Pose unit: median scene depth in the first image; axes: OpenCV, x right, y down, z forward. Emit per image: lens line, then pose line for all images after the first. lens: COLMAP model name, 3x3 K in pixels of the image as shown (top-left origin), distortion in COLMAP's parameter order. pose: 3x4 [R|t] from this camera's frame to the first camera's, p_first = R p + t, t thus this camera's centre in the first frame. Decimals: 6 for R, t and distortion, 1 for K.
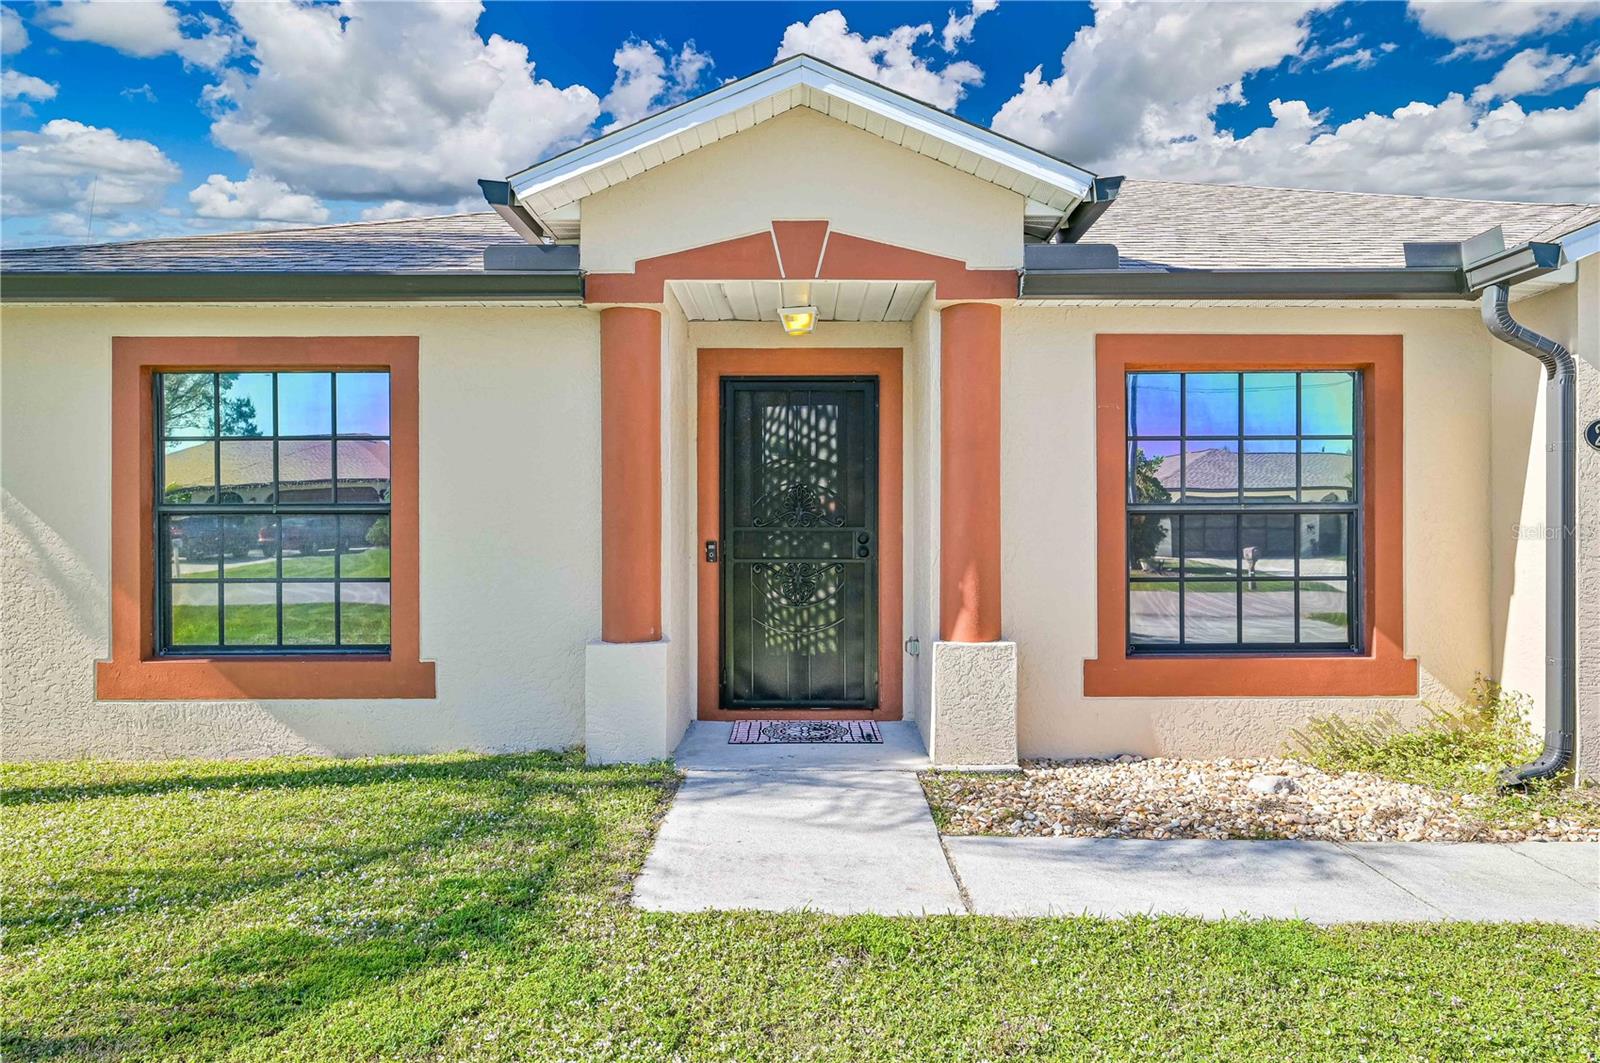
lens RADIAL K [[1048.0, 0, 792.1], [0, 1048.0, 534.0], [0, 0, 1]] dist [0.005611, 0.003193]
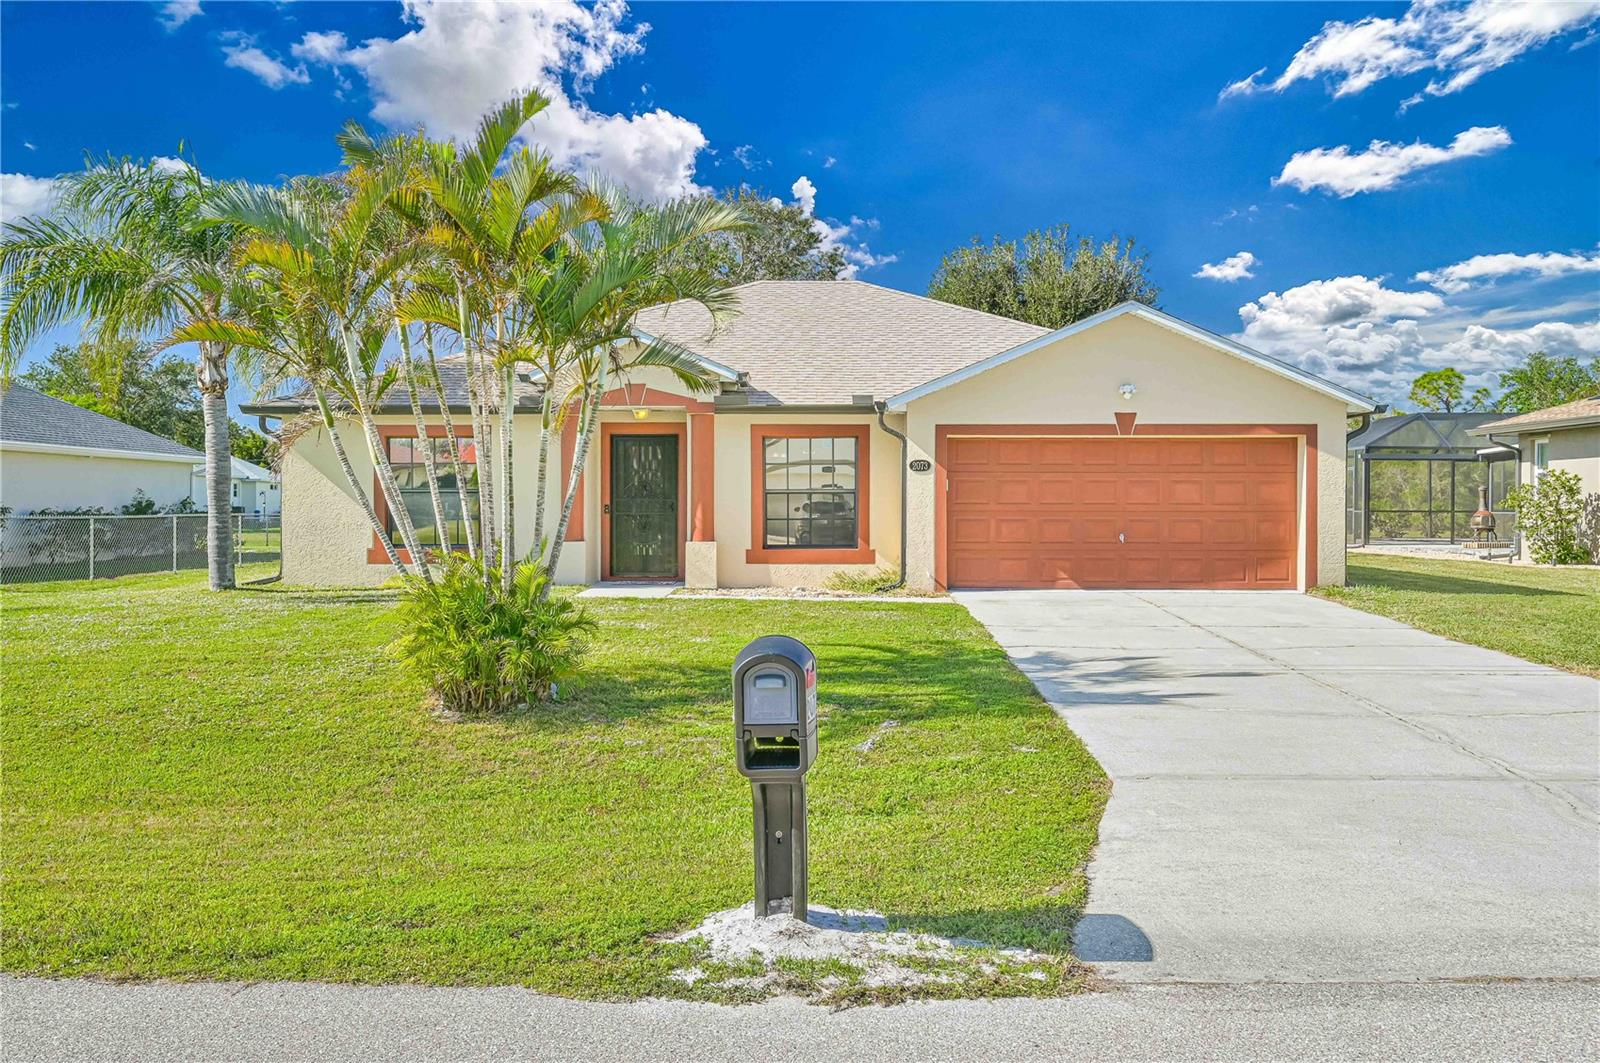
lens RADIAL K [[1386.1, 0, 802.7], [0, 1386.1, 530.4], [0, 0, 1]] dist [0.008116, -0.001897]
pose [[0.999944, 0.001885, 0.010388, 0.380087], [-0.001930, 0.999989, 0.004323, 0.056676], [-0.010380, -0.004343, 0.999937, -2.430496]]
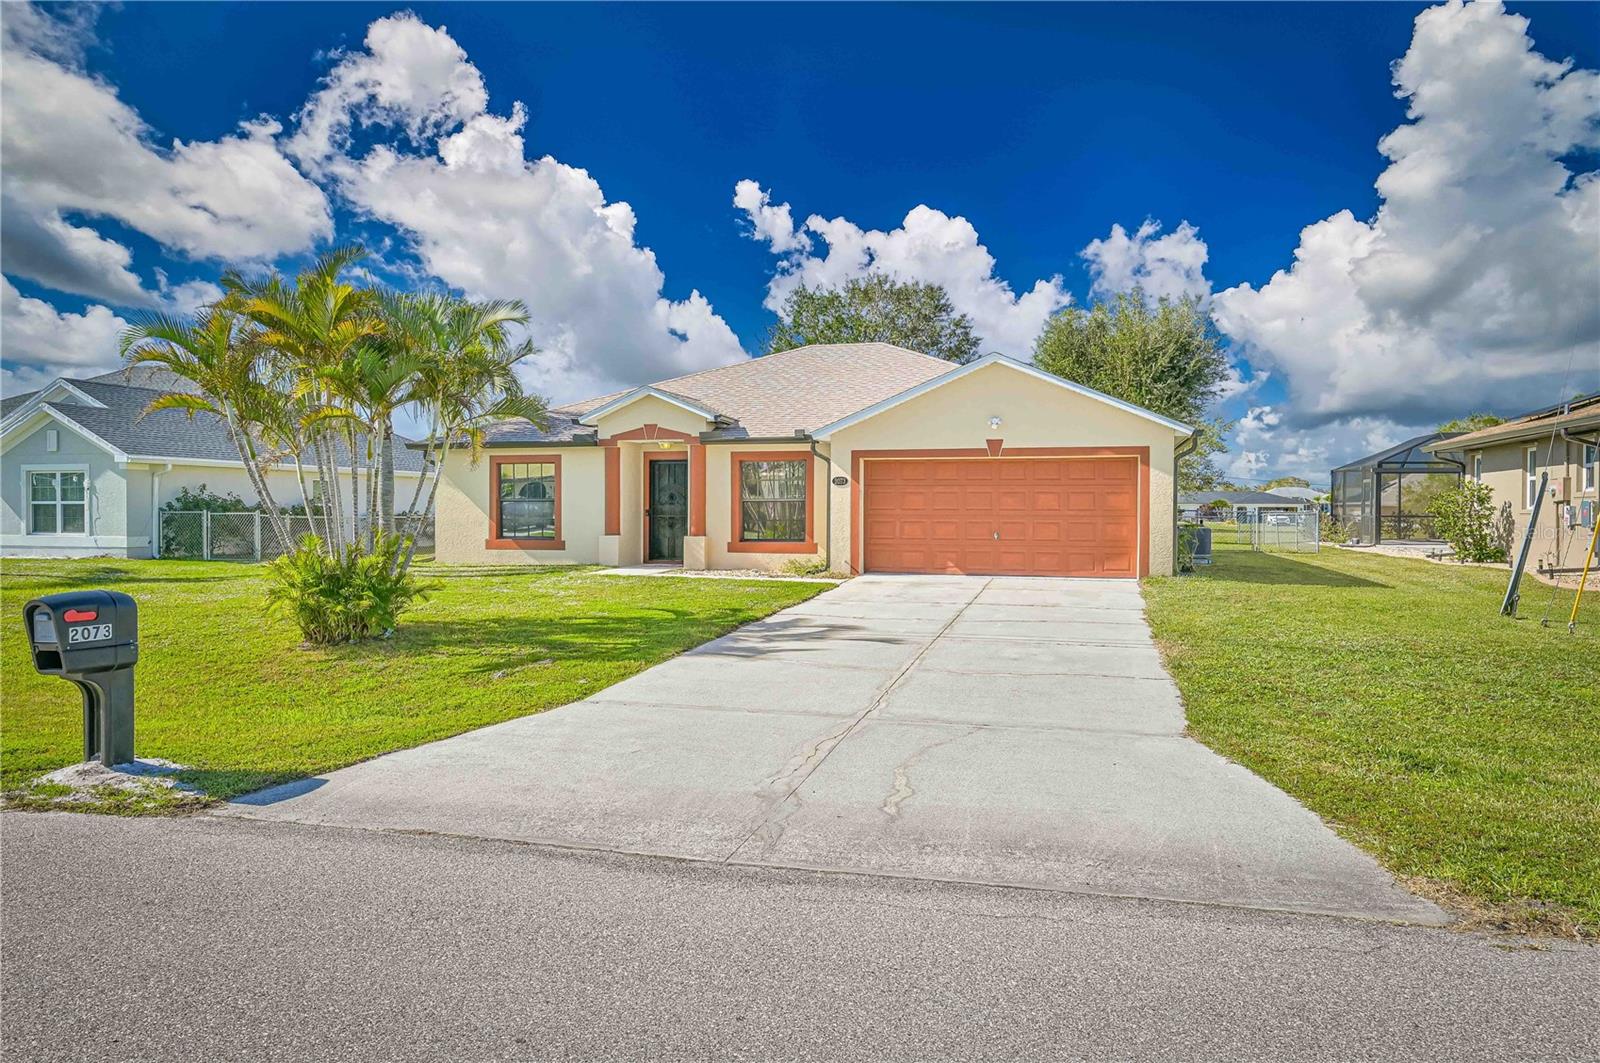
lens RADIAL K [[1048.0, 0, 803.6], [0, 1048.0, 525.5], [0, 0, 1]] dist [0.005611, 0.003193]
pose [[0.965889, 0.008212, -0.258825, 1.458853], [-0.007816, 0.999966, 0.002561, 0.050936], [0.258837, -0.000451, 0.965921, -2.411697]]
